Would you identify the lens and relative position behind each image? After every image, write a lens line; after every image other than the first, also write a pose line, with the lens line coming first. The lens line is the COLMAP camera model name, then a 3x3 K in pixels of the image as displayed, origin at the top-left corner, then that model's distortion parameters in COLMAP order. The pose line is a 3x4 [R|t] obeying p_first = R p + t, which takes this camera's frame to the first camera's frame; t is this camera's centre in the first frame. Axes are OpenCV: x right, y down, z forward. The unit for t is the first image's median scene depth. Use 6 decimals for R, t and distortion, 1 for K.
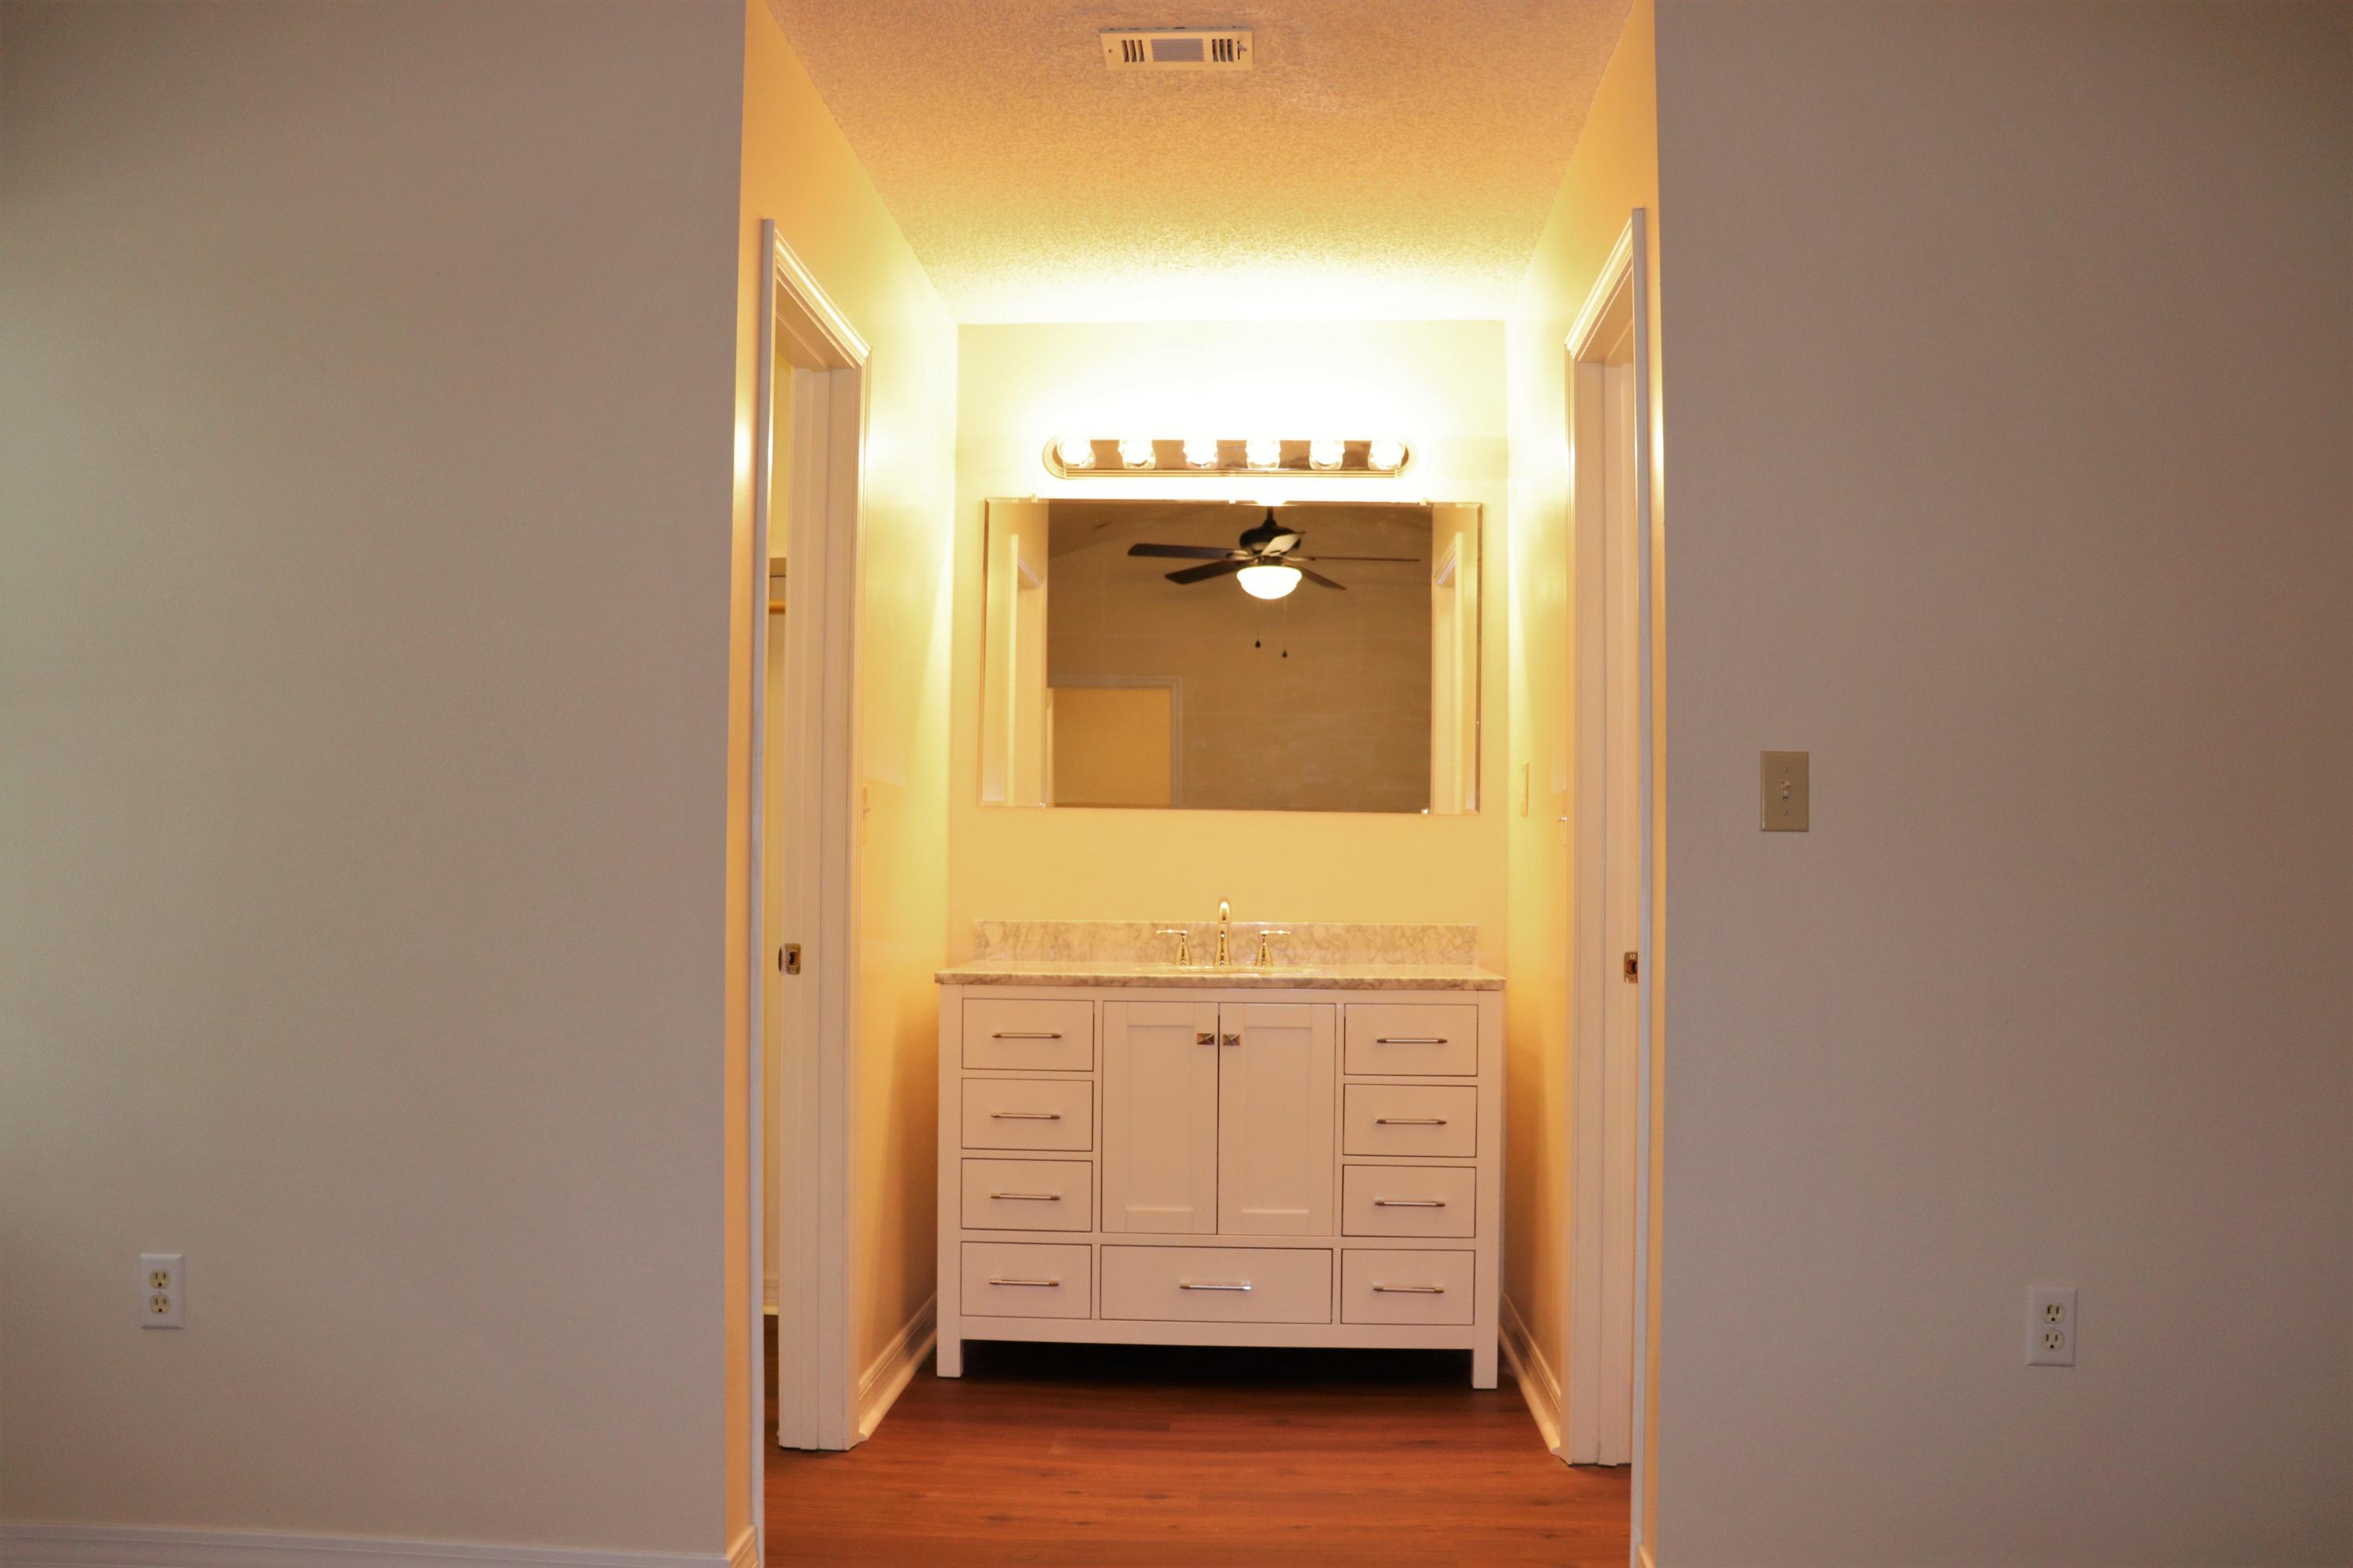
lens RADIAL K [[1926.3, 0, 1176.5], [0, 1926.3, 784.0], [0, 0, 1]] dist [-0.211118, 0.234096]
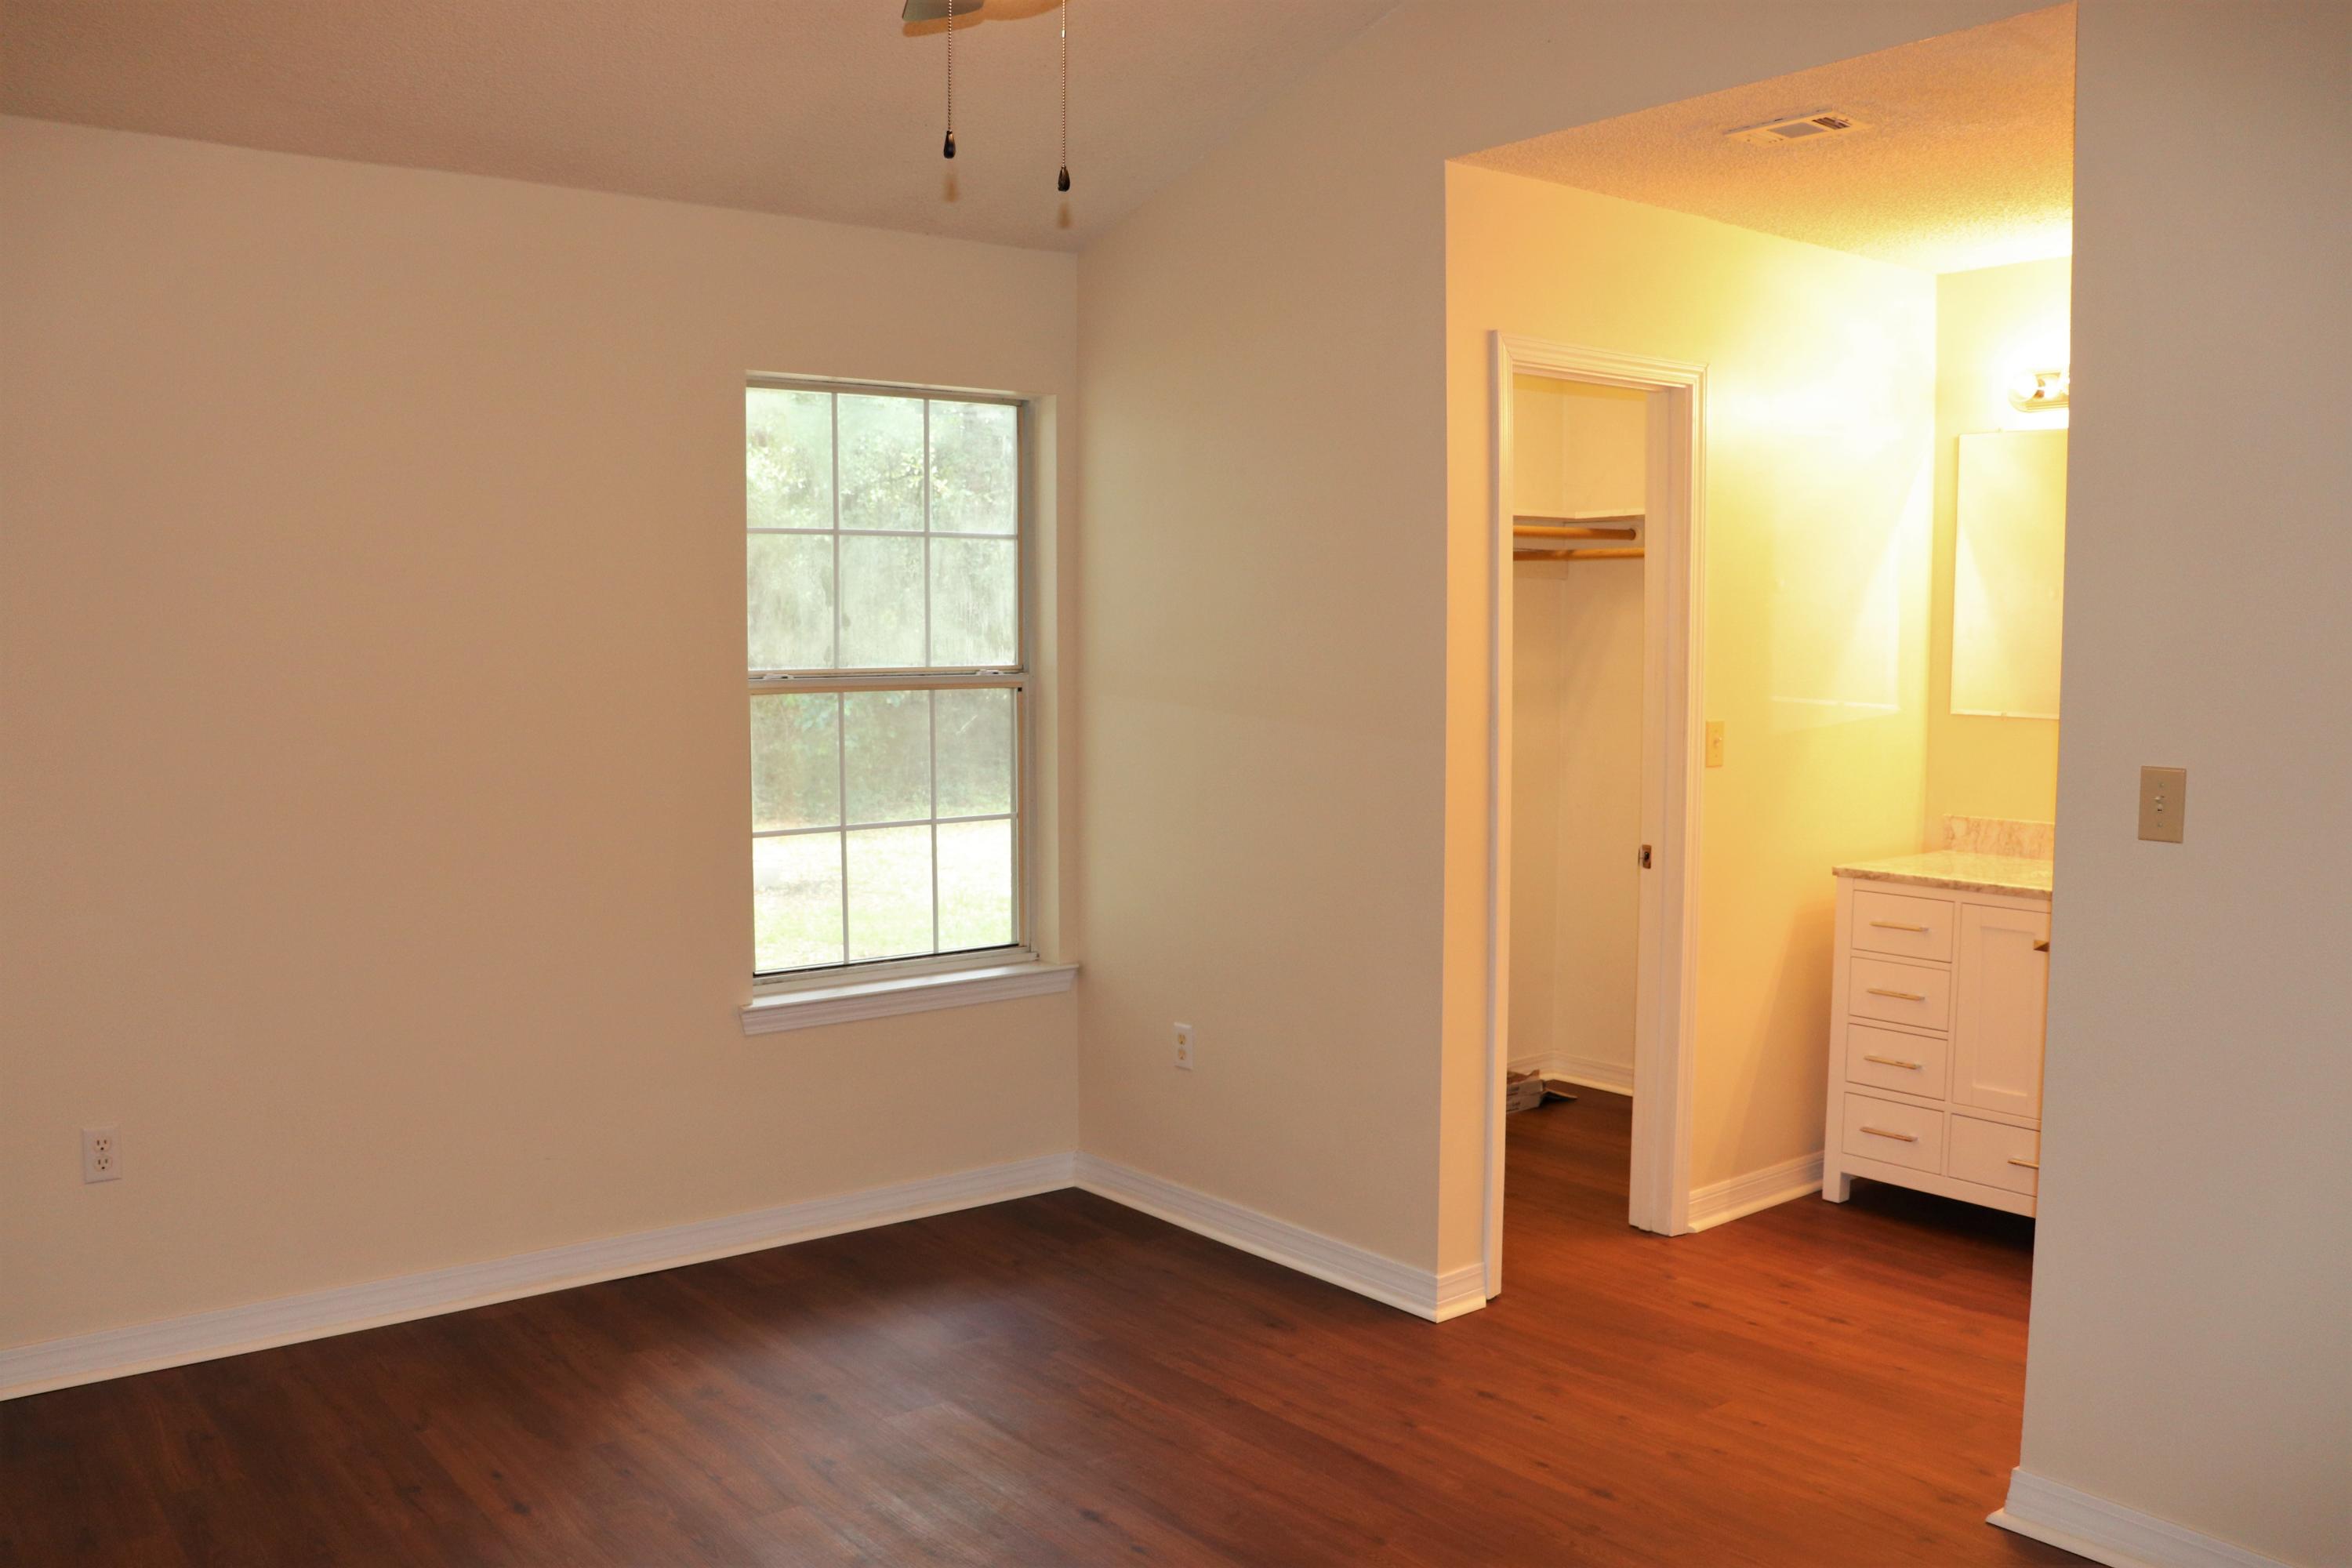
lens RADIAL K [[1925.4, 0, 1176.0], [0, 1925.4, 784.0], [0, 0, 1]] dist [-0.211118, 0.234096]
pose [[0.669610, 0.051579, -0.740919, 0.467689], [0.036612, 0.994081, 0.102291, -0.087679], [0.741810, -0.095621, 0.663758, -0.075521]]
